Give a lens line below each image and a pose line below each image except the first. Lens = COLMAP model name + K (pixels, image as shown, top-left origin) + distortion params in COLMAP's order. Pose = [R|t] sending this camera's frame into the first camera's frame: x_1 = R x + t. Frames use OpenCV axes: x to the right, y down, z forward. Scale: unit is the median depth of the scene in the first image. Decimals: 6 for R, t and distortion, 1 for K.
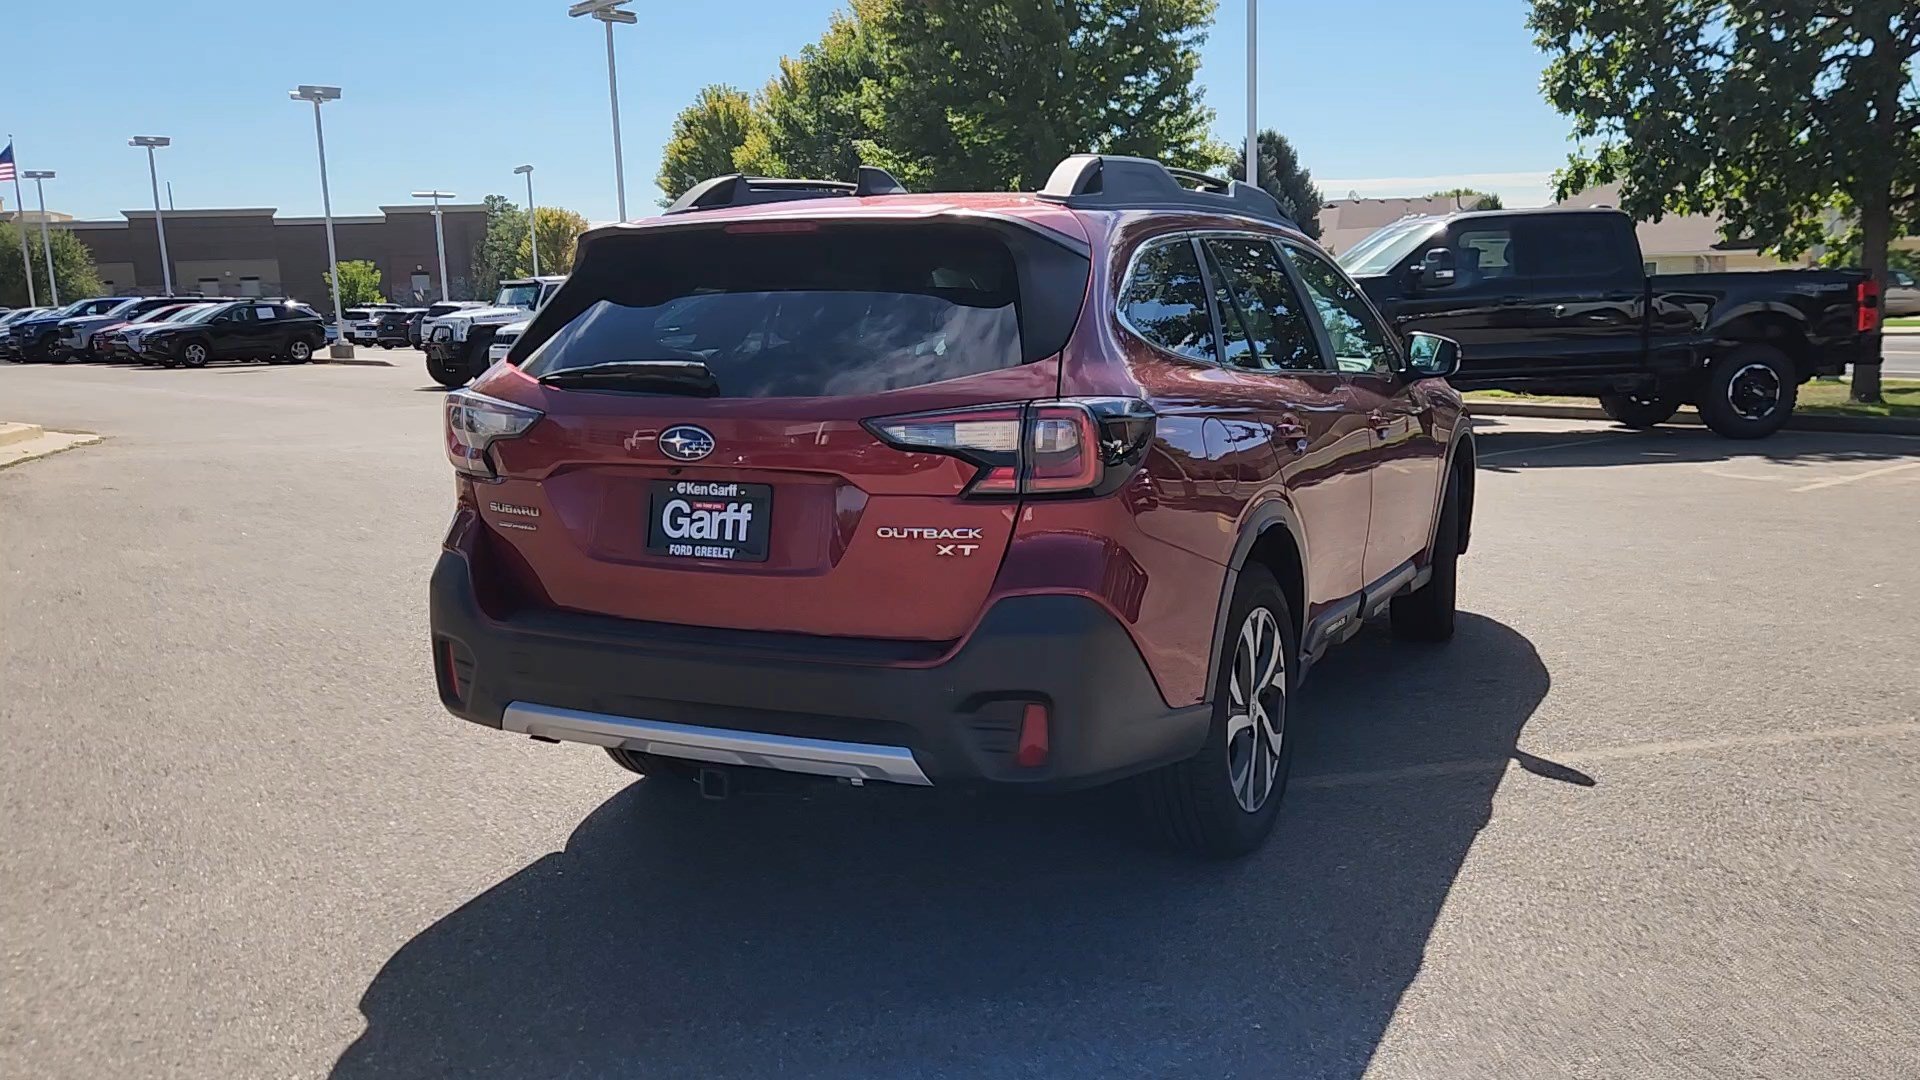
lens RADIAL K [[1619.6, 0, 952.0], [0, 1619.6, 545.3], [0, 0, 1]] dist [0.034396, -0.026888]
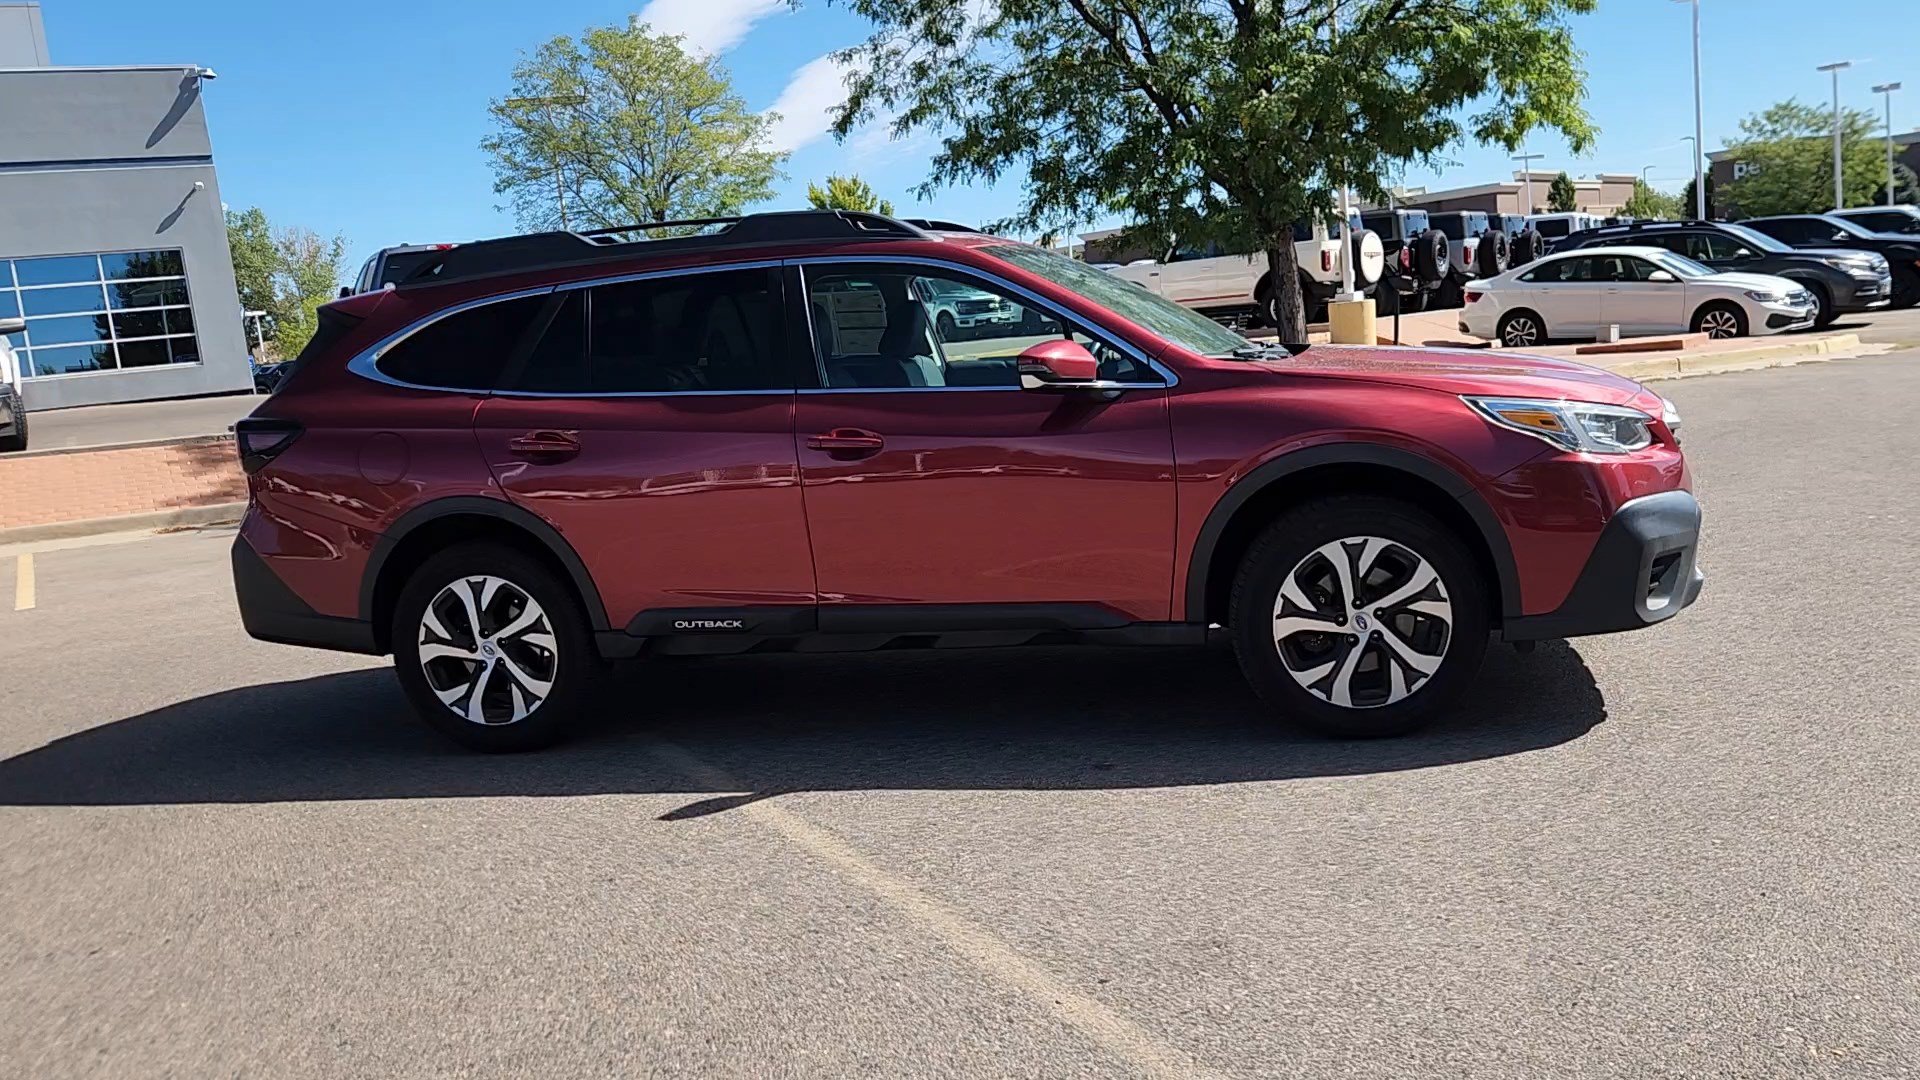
lens RADIAL K [[1619.6, 0, 957.0], [0, 1619.6, 544.7], [0, 0, 1]] dist [0.034396, -0.026888]
pose [[0.221436, 0.135375, -0.965733, 1.313725], [-0.064973, 0.990165, 0.123902, -0.149536], [0.973008, 0.035310, 0.228054, 0.899342]]
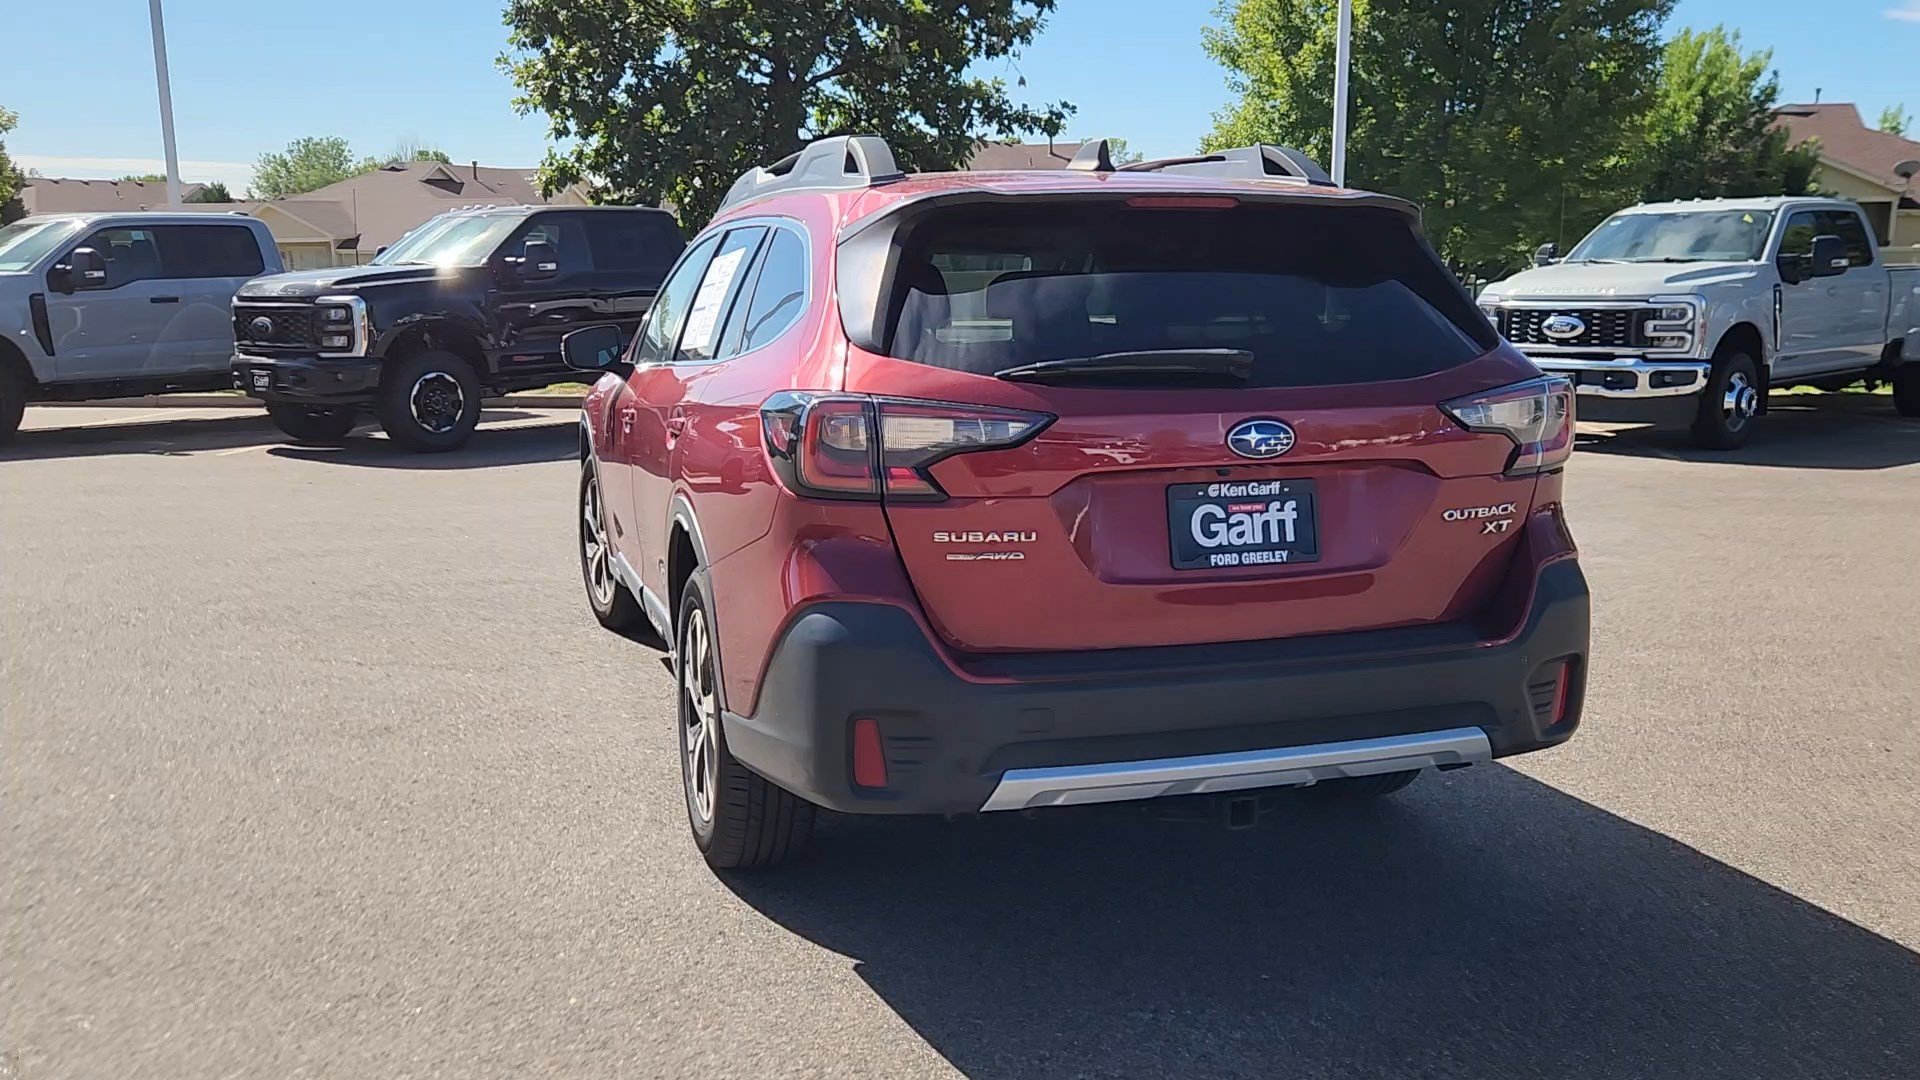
lens RADIAL K [[1619.6, 0, 950.0], [0, 1619.6, 540.6], [0, 0, 1]] dist [0.034396, -0.026888]
pose [[0.726460, -0.095348, 0.680562, -0.639163], [0.095185, 0.994743, 0.037761, -0.040228], [-0.680585, 0.037347, 0.731717, 0.322108]]
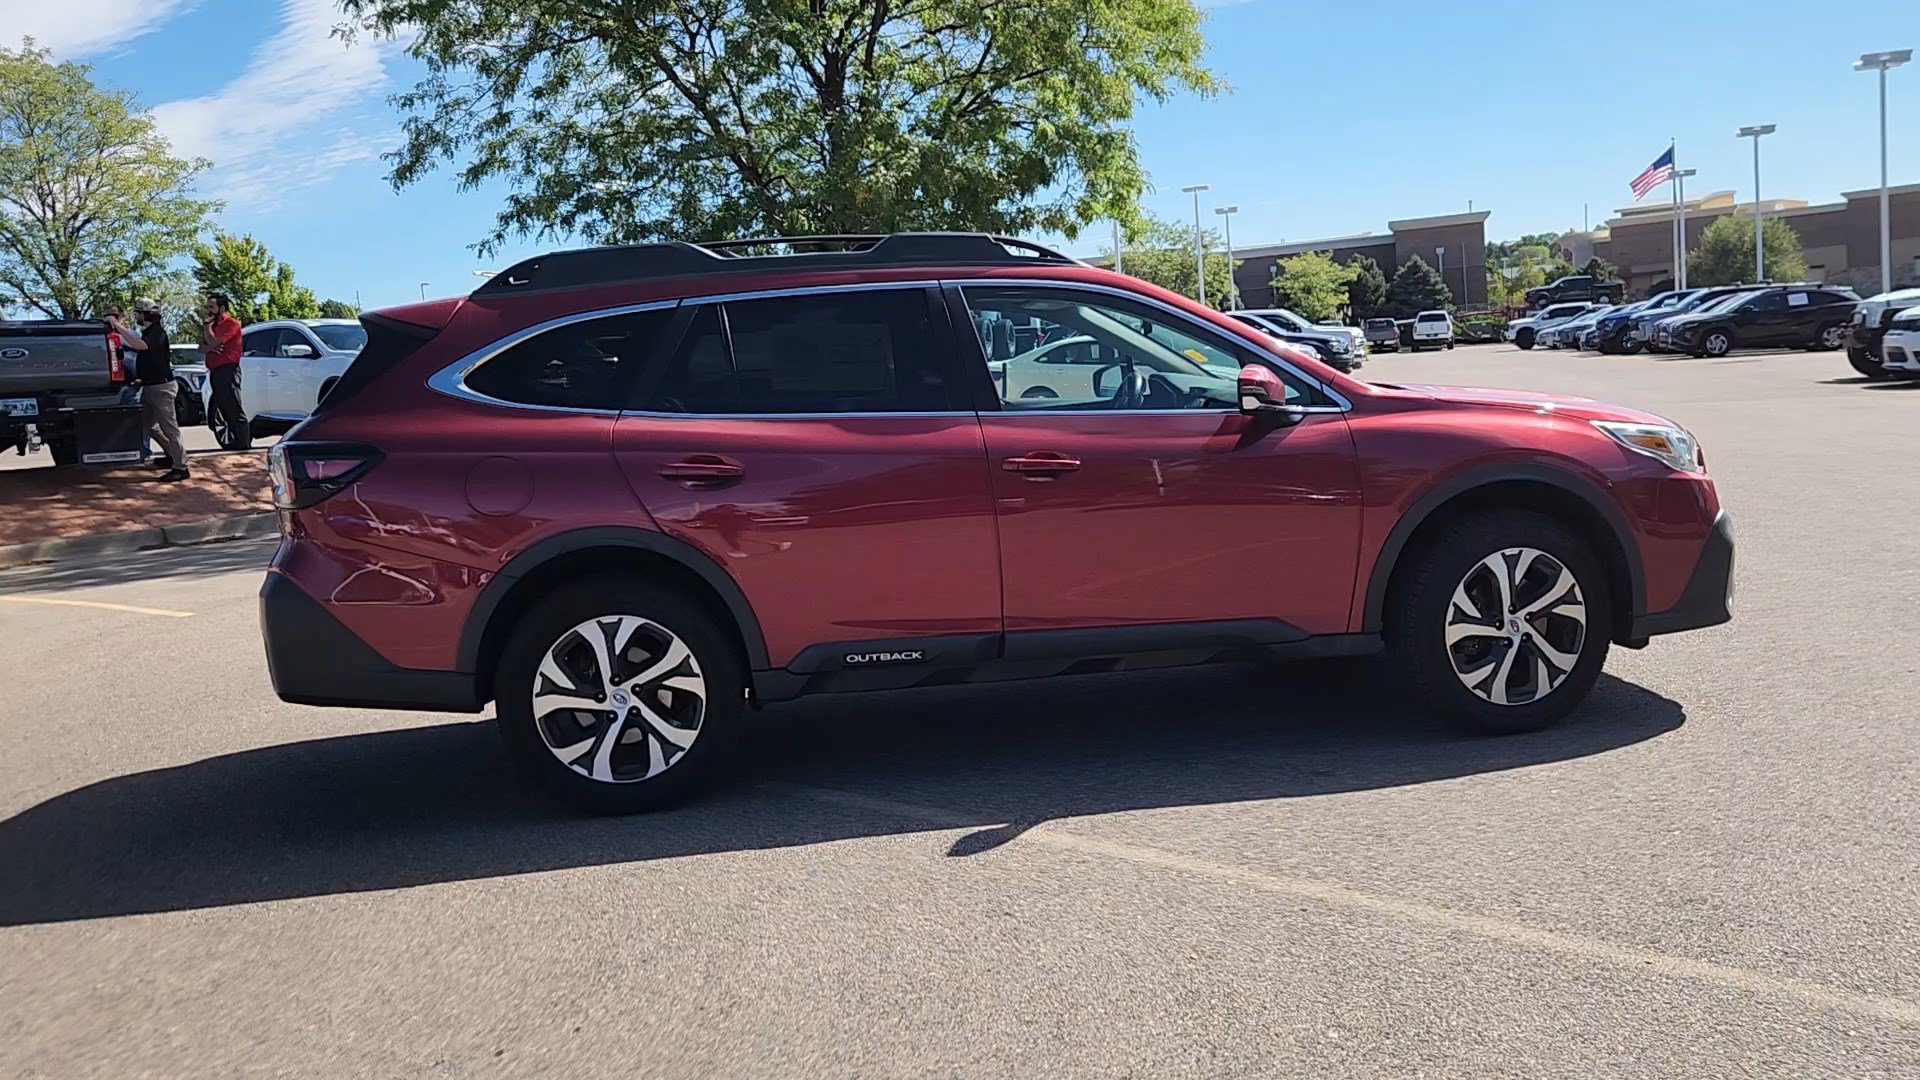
lens RADIAL K [[1619.6, 0, 952.9], [0, 1619.6, 540.8], [0, 0, 1]] dist [0.034396, -0.026888]
pose [[0.556639, 0.079356, -0.826956, 1.105979], [-0.073018, 0.996248, 0.046452, -0.076120], [0.827539, 0.034525, 0.560345, 0.441866]]
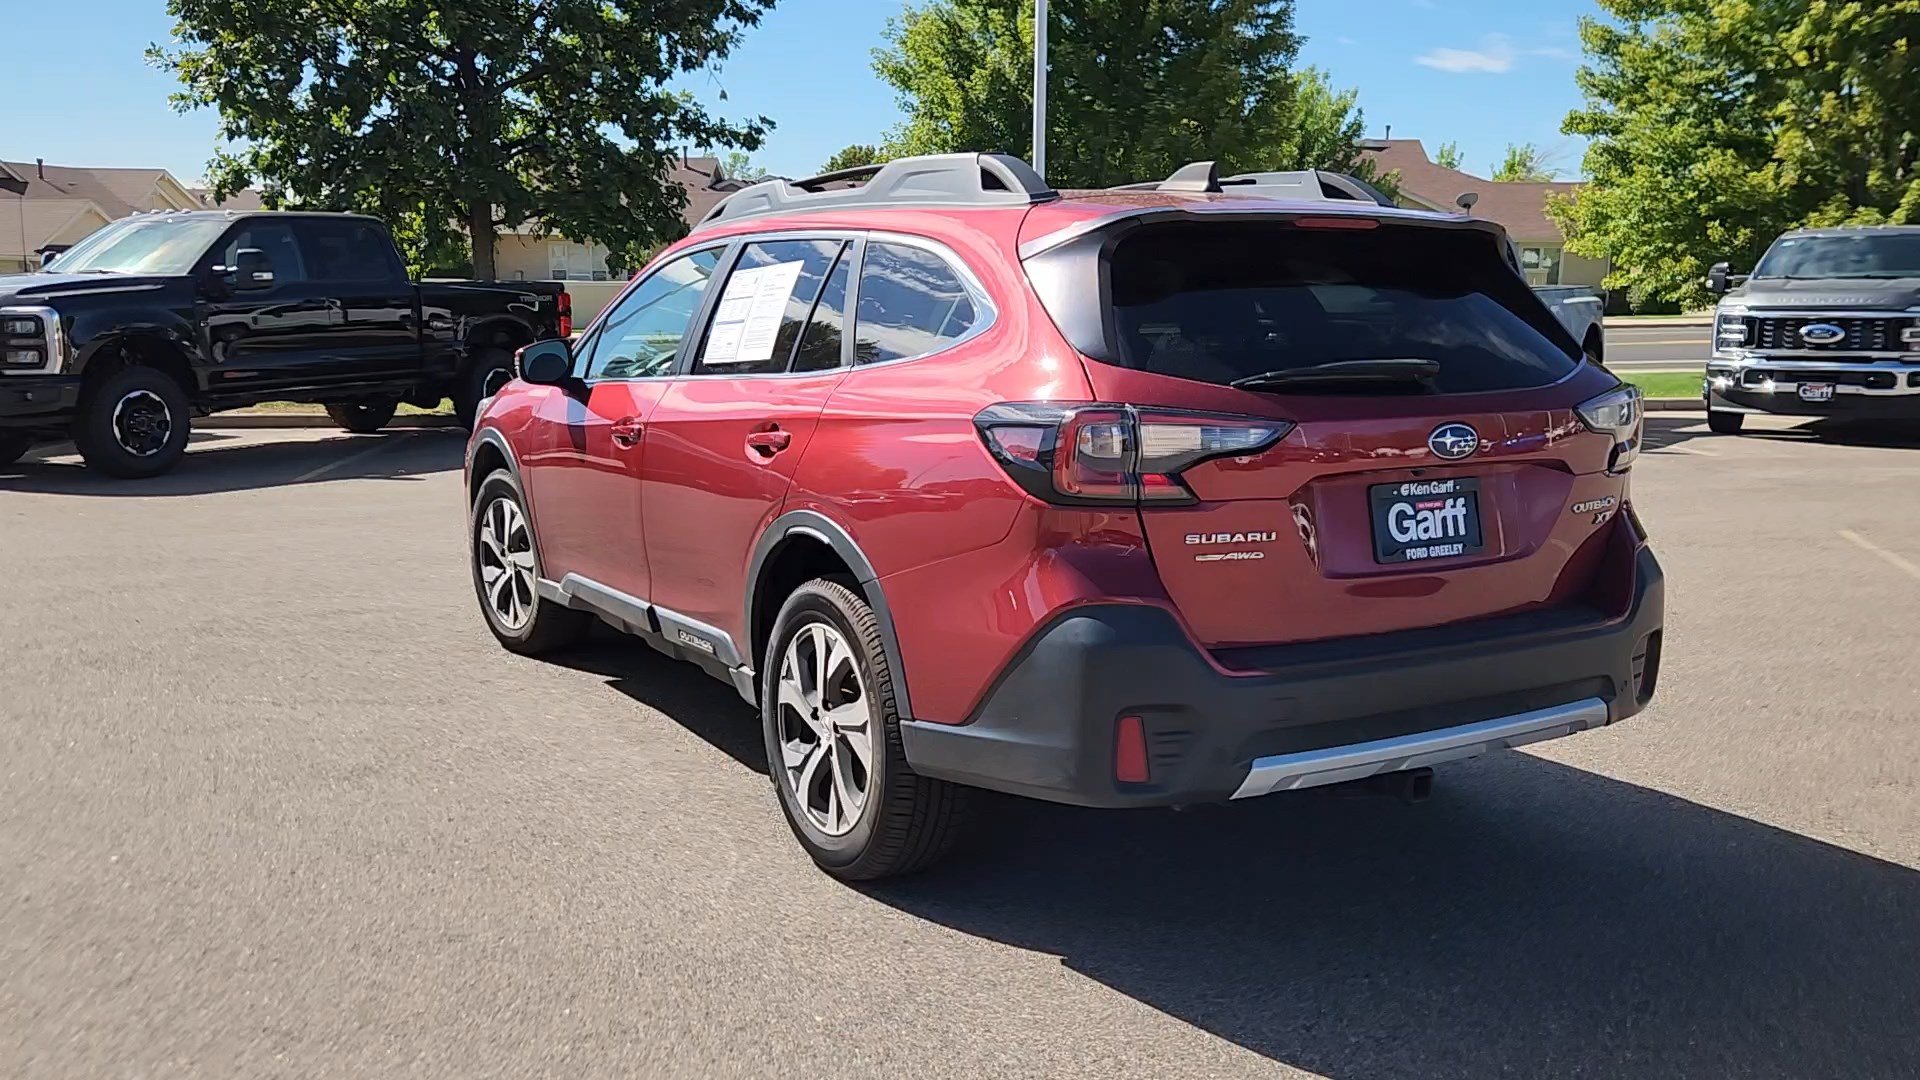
lens RADIAL K [[1619.6, 0, 946.5], [0, 1619.6, 538.0], [0, 0, 1]] dist [0.034396, -0.026888]
pose [[0.550171, -0.106437, 0.828241, -0.811891], [0.114590, 0.992084, 0.051374, -0.063665], [-0.827152, 0.066644, 0.558012, 0.497096]]
